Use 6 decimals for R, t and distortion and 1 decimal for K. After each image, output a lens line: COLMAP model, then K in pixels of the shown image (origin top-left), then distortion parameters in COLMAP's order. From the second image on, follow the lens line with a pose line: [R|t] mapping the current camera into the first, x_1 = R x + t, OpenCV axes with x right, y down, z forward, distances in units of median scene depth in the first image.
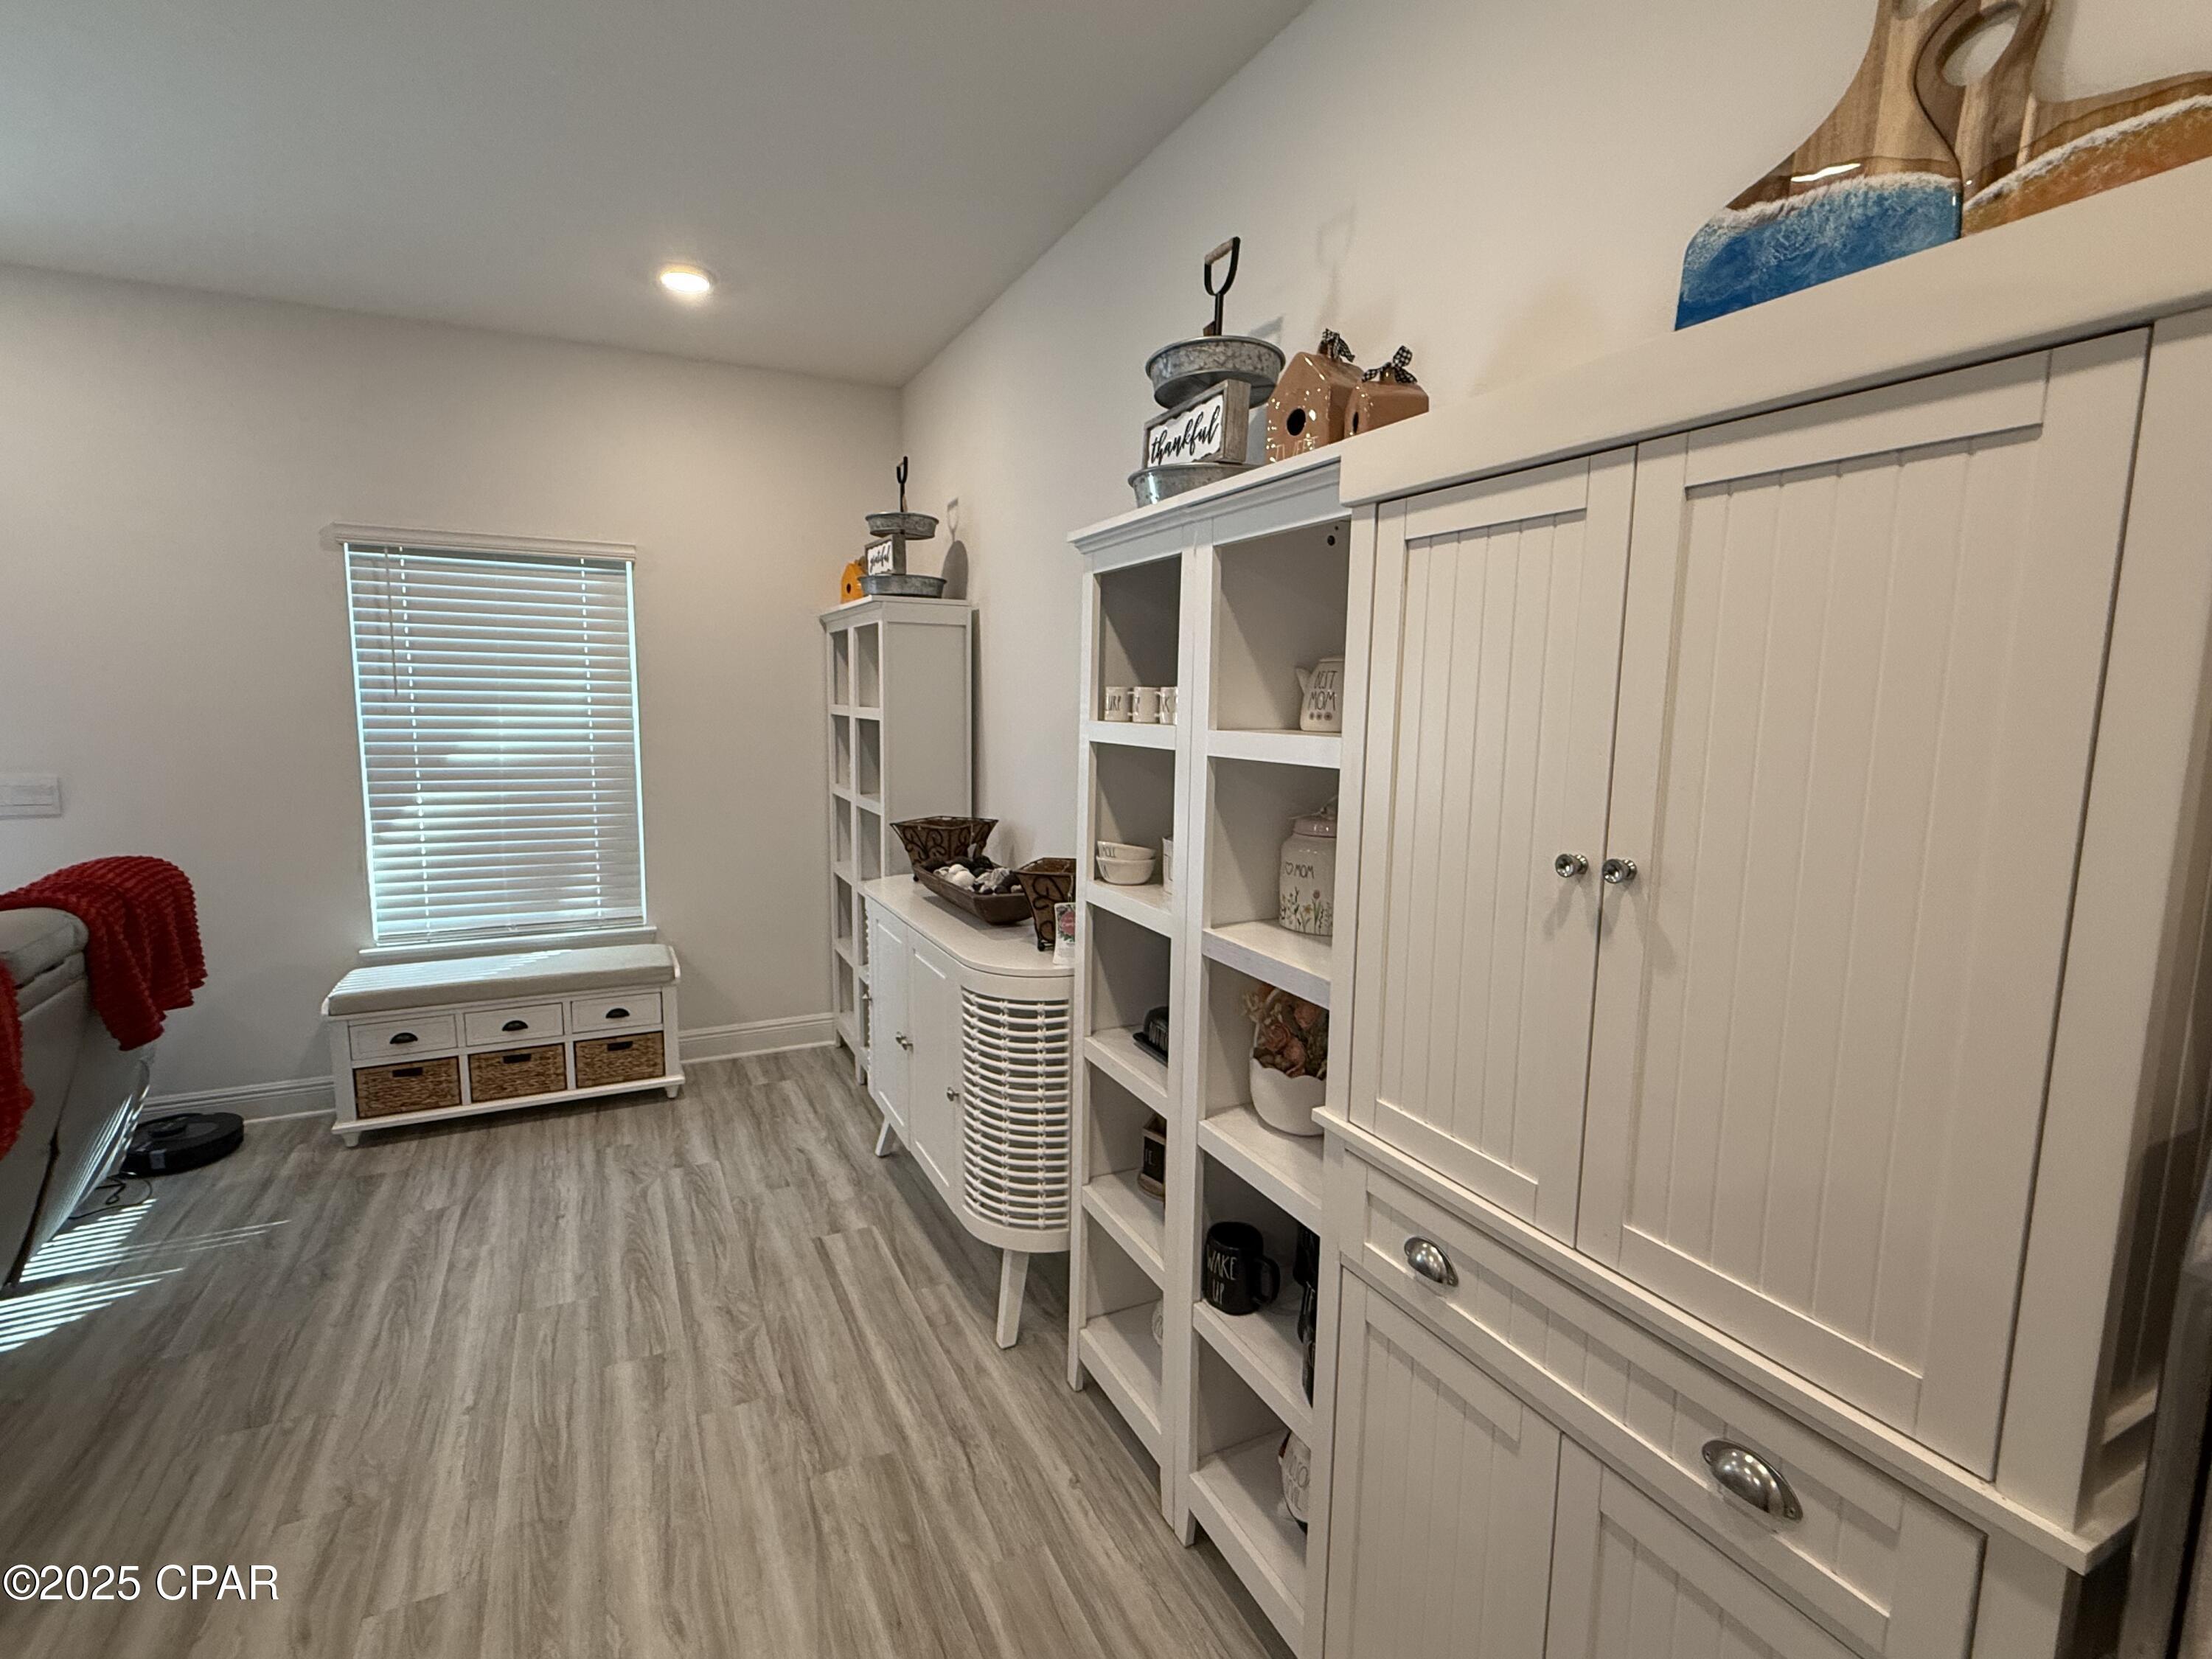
lens RADIAL K [[1036.8, 0, 1097.6], [0, 1036.8, 818.8], [0, 0, 1]] dist [-0.000047, -0.000265]
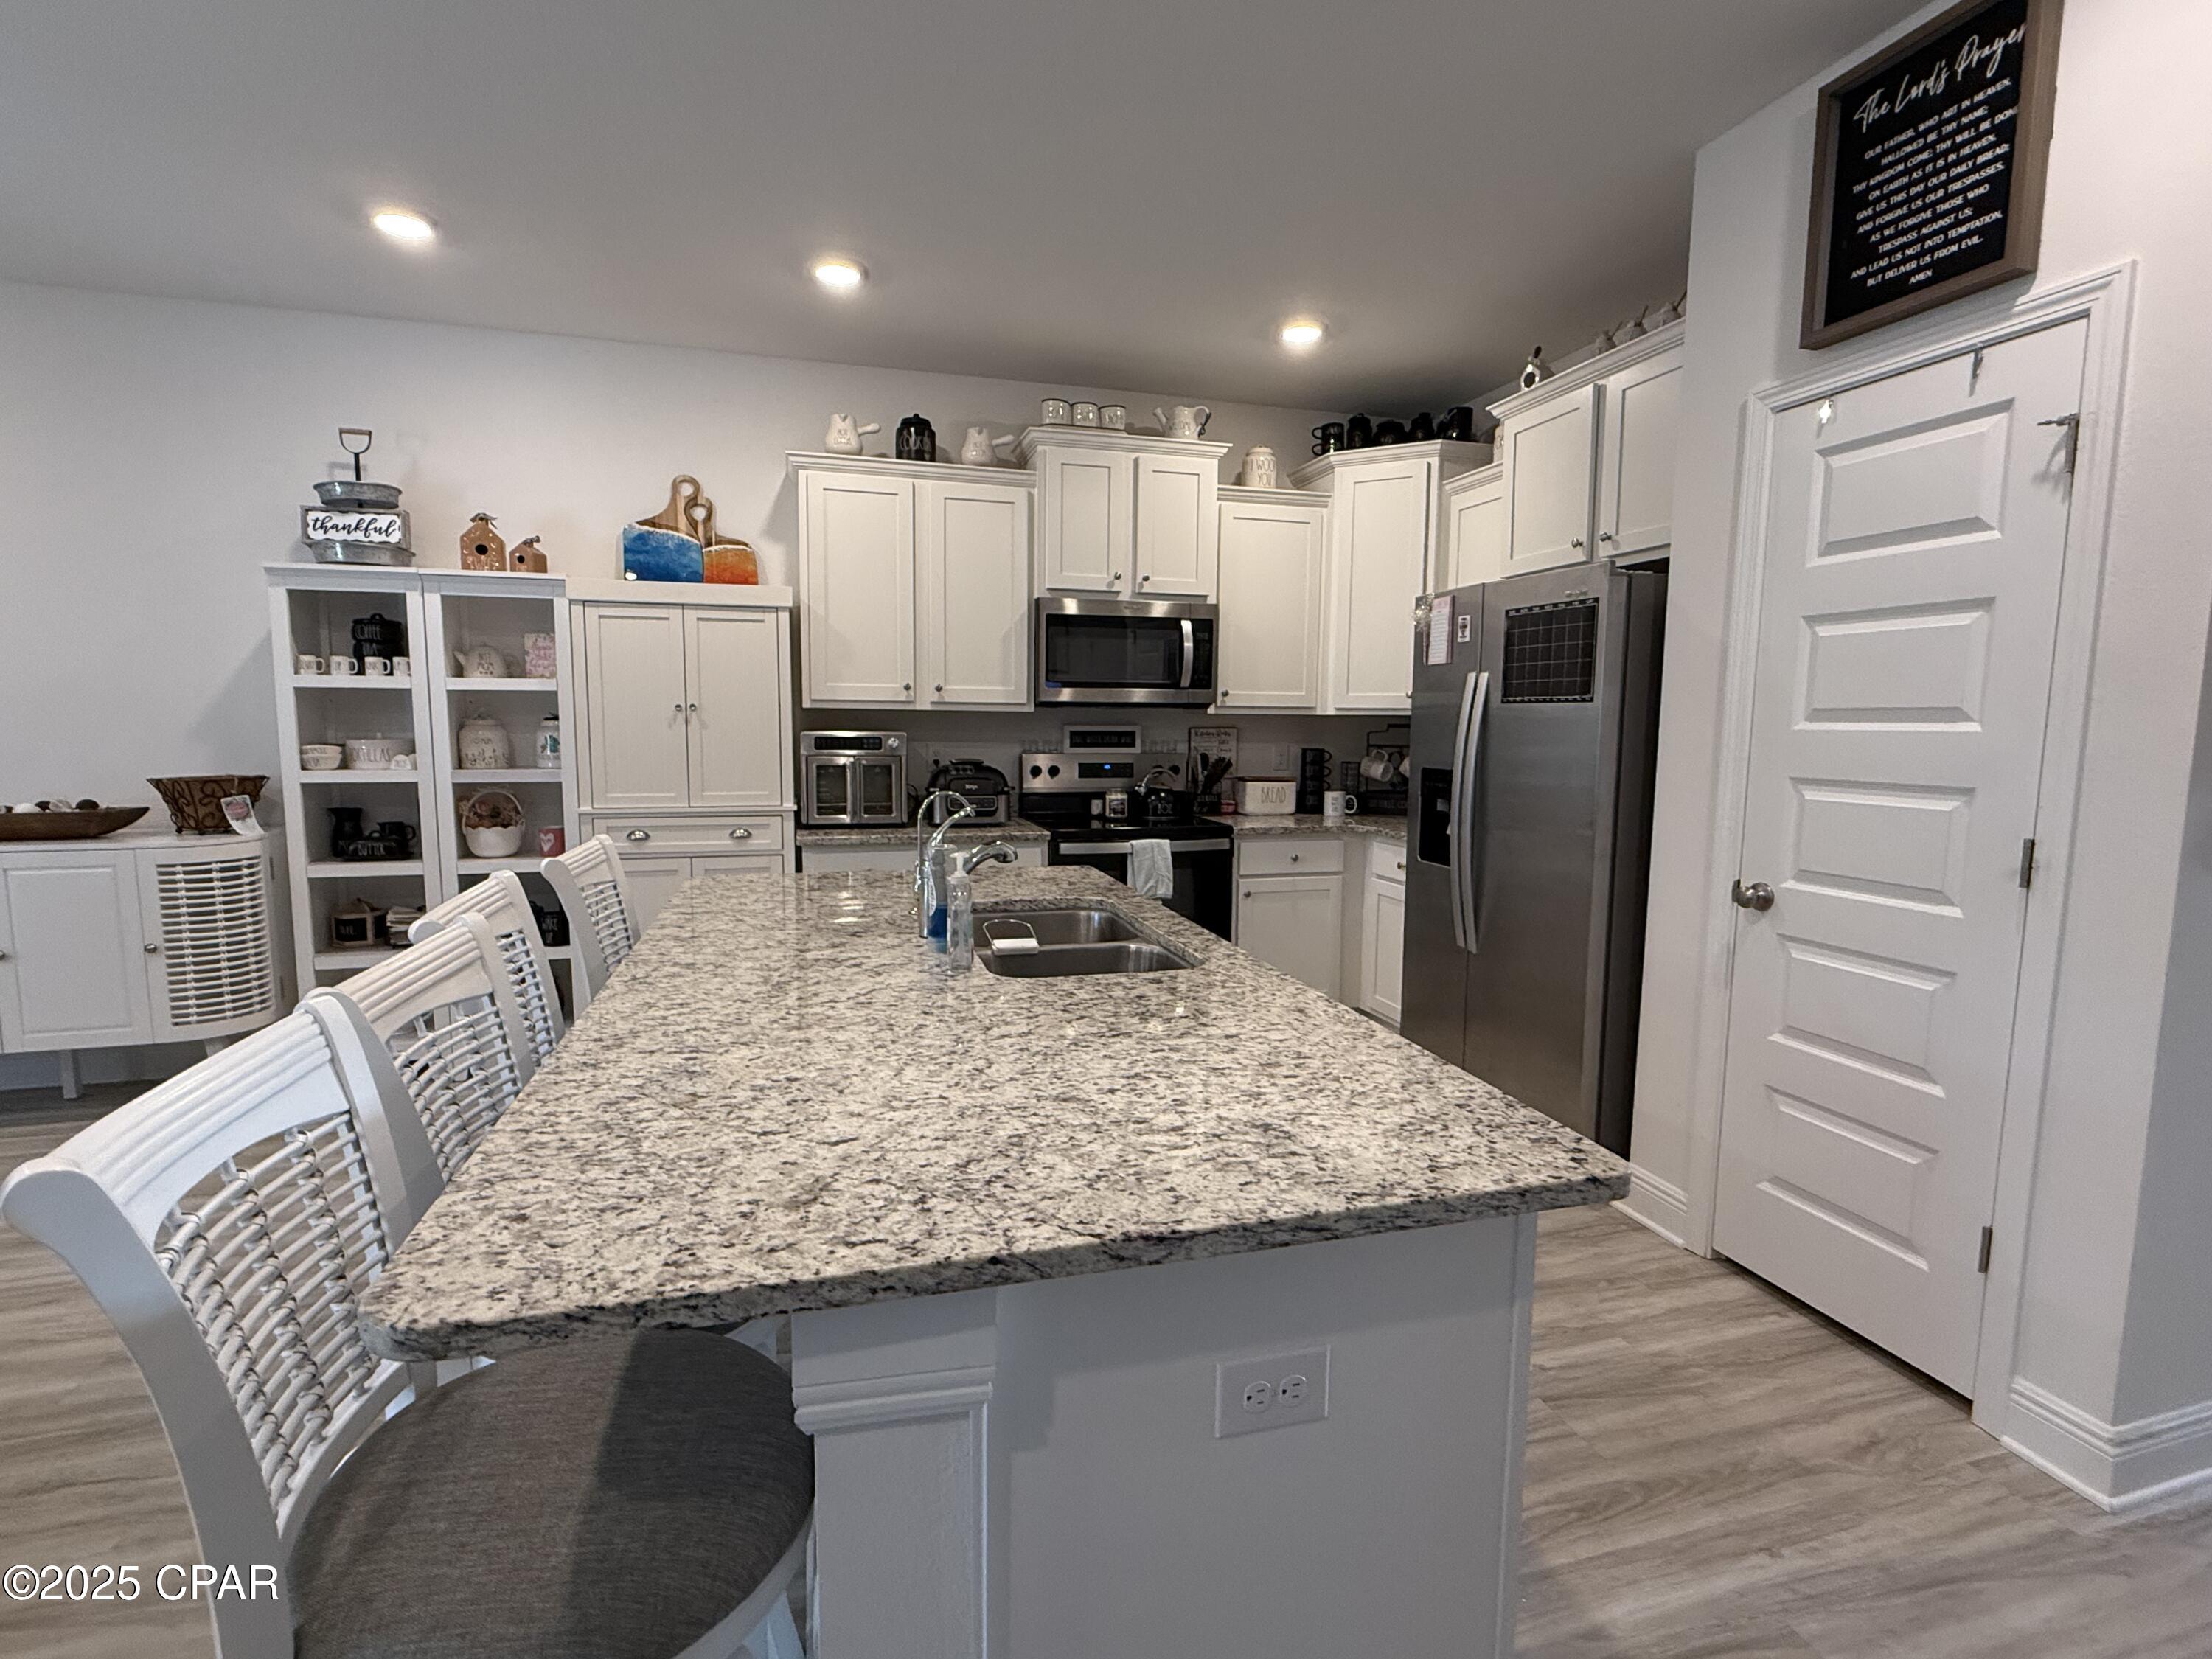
lens RADIAL K [[1036.8, 0, 1103.8], [0, 1036.8, 831.5], [0, 0, 1]] dist [-0.000047, -0.000265]
pose [[0.178549, -0.111746, 0.977565, -1.639101], [0.113072, 0.989278, 0.092433, 0.171324], [-0.977412, 0.094031, 0.189270, -0.669293]]
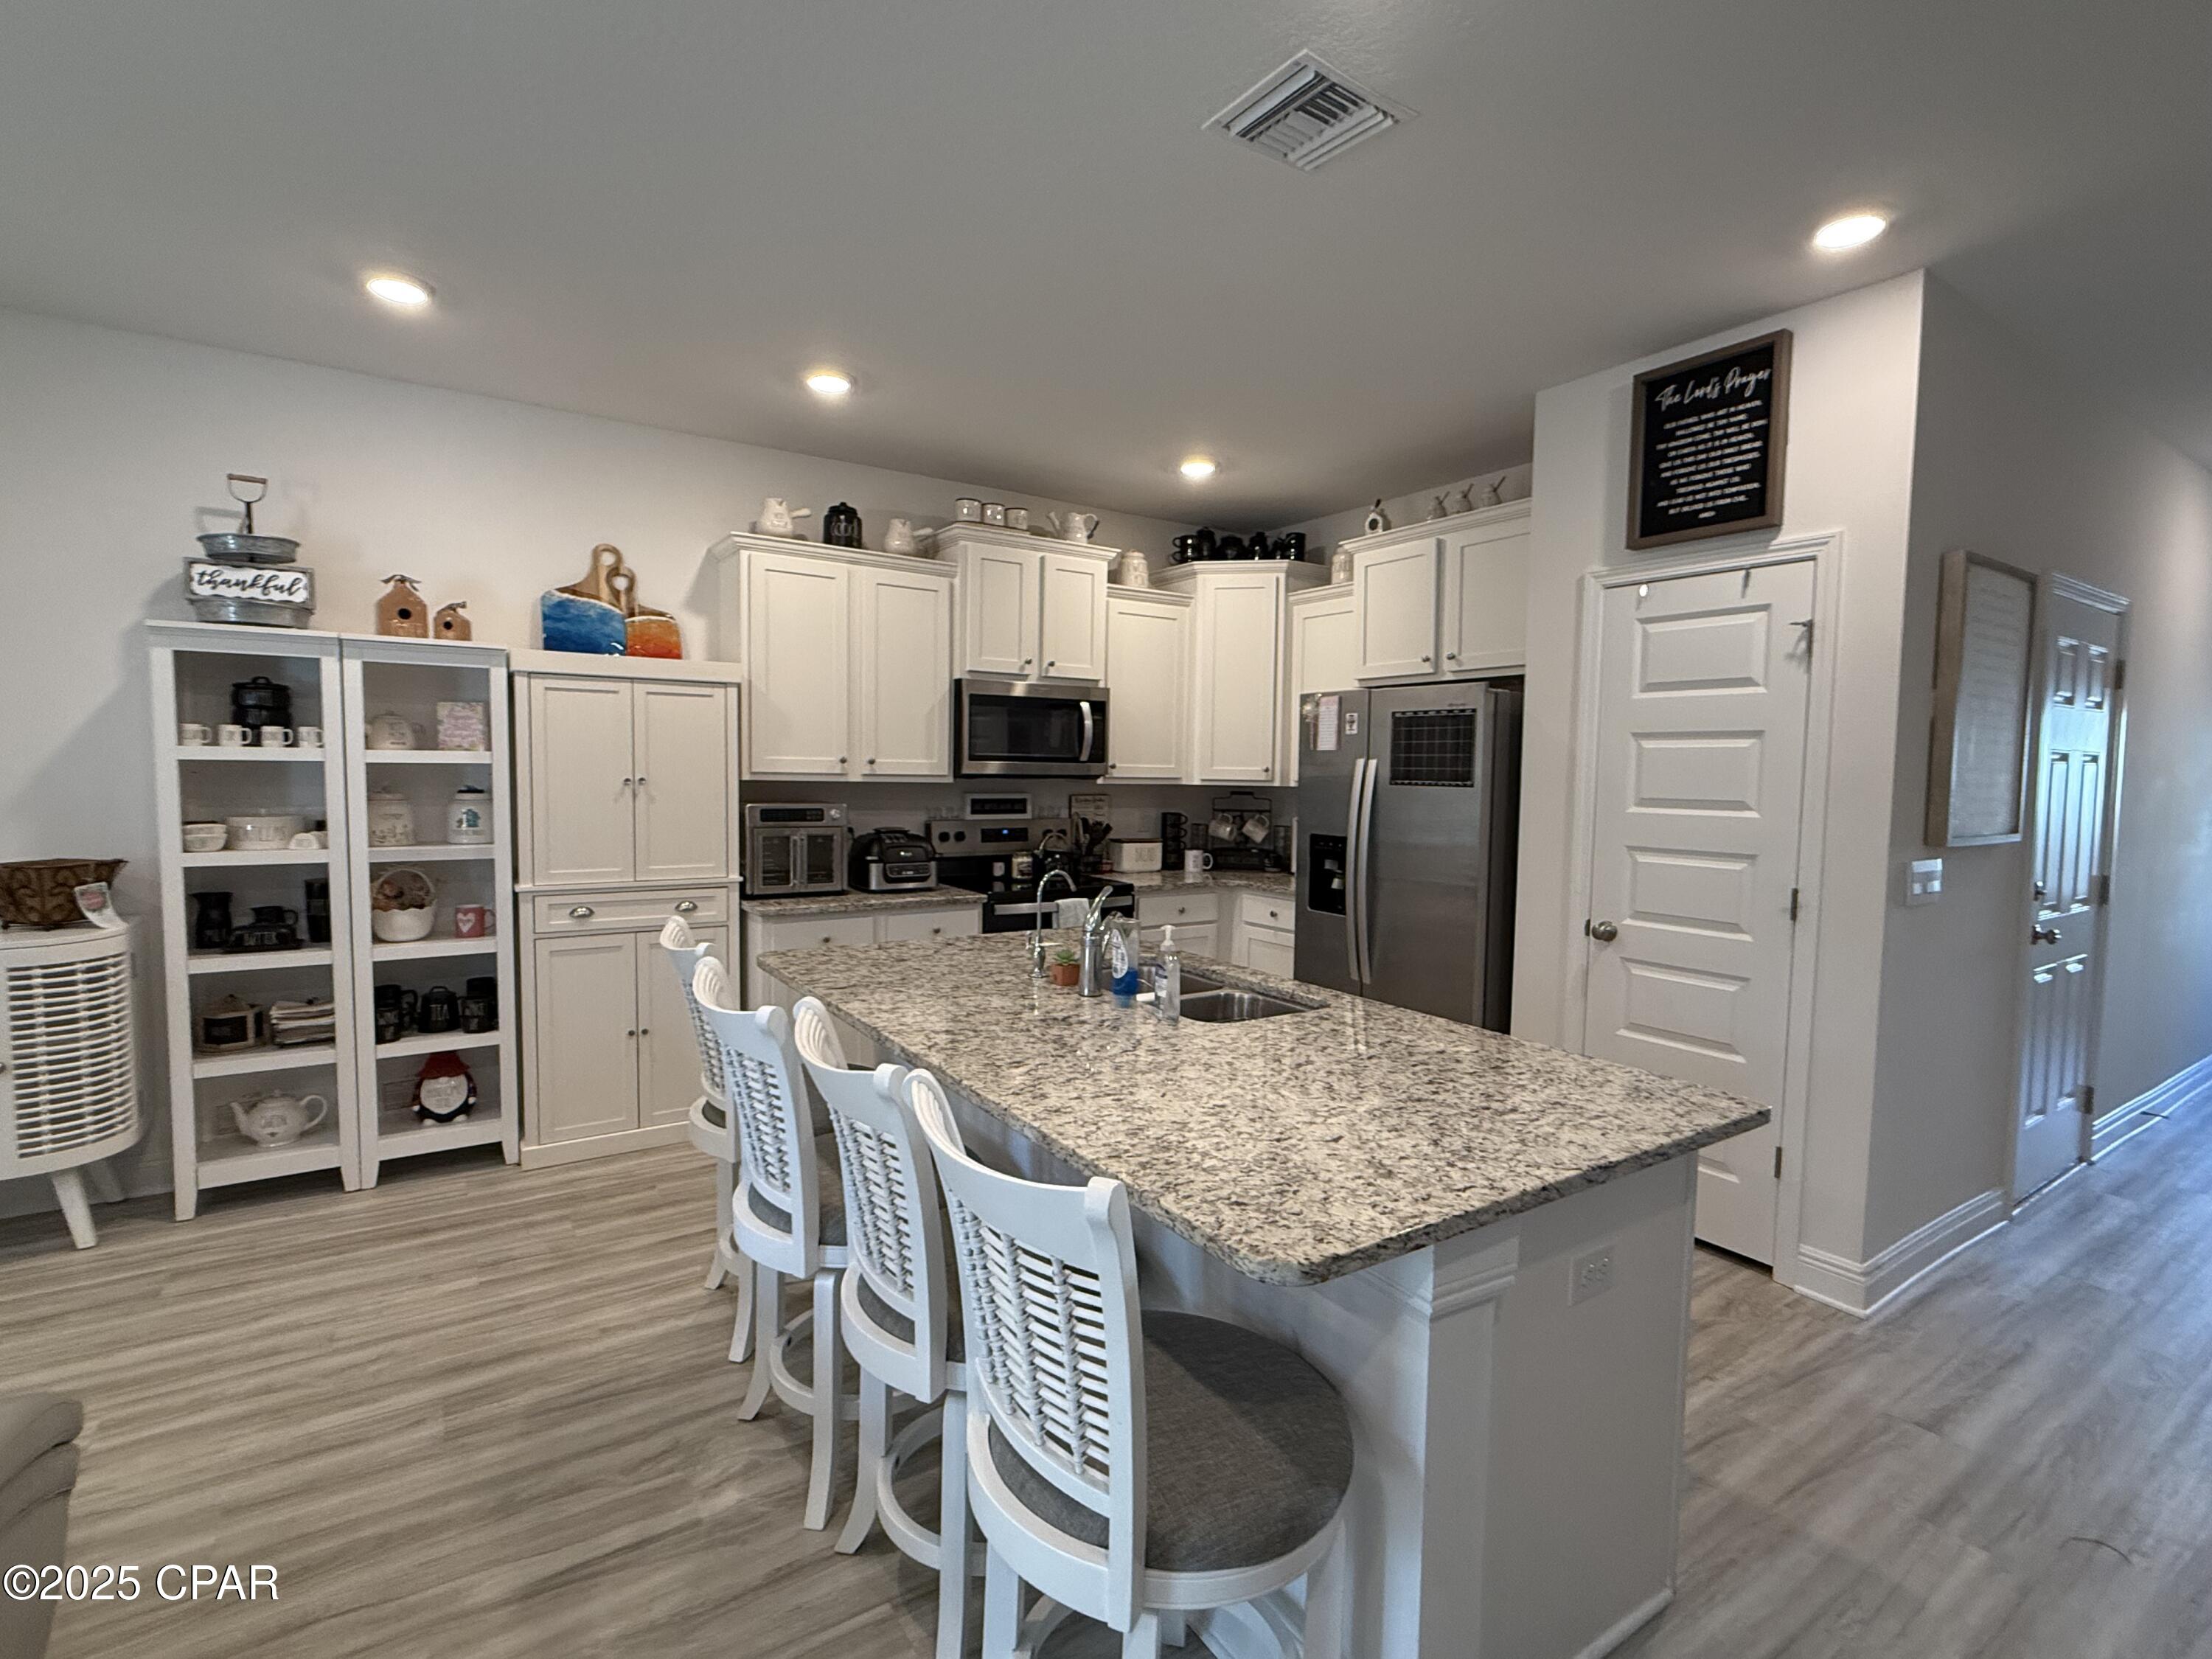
lens RADIAL K [[1036.8, 0, 1105.0], [0, 1036.8, 835.8], [0, 0, 1]] dist [-0.000047, -0.000265]
pose [[-0.131746, -0.074110, 0.988509, -1.893939], [0.104254, 0.990635, 0.088164, 0.047579], [-0.985786, 0.114671, -0.122786, -0.145508]]
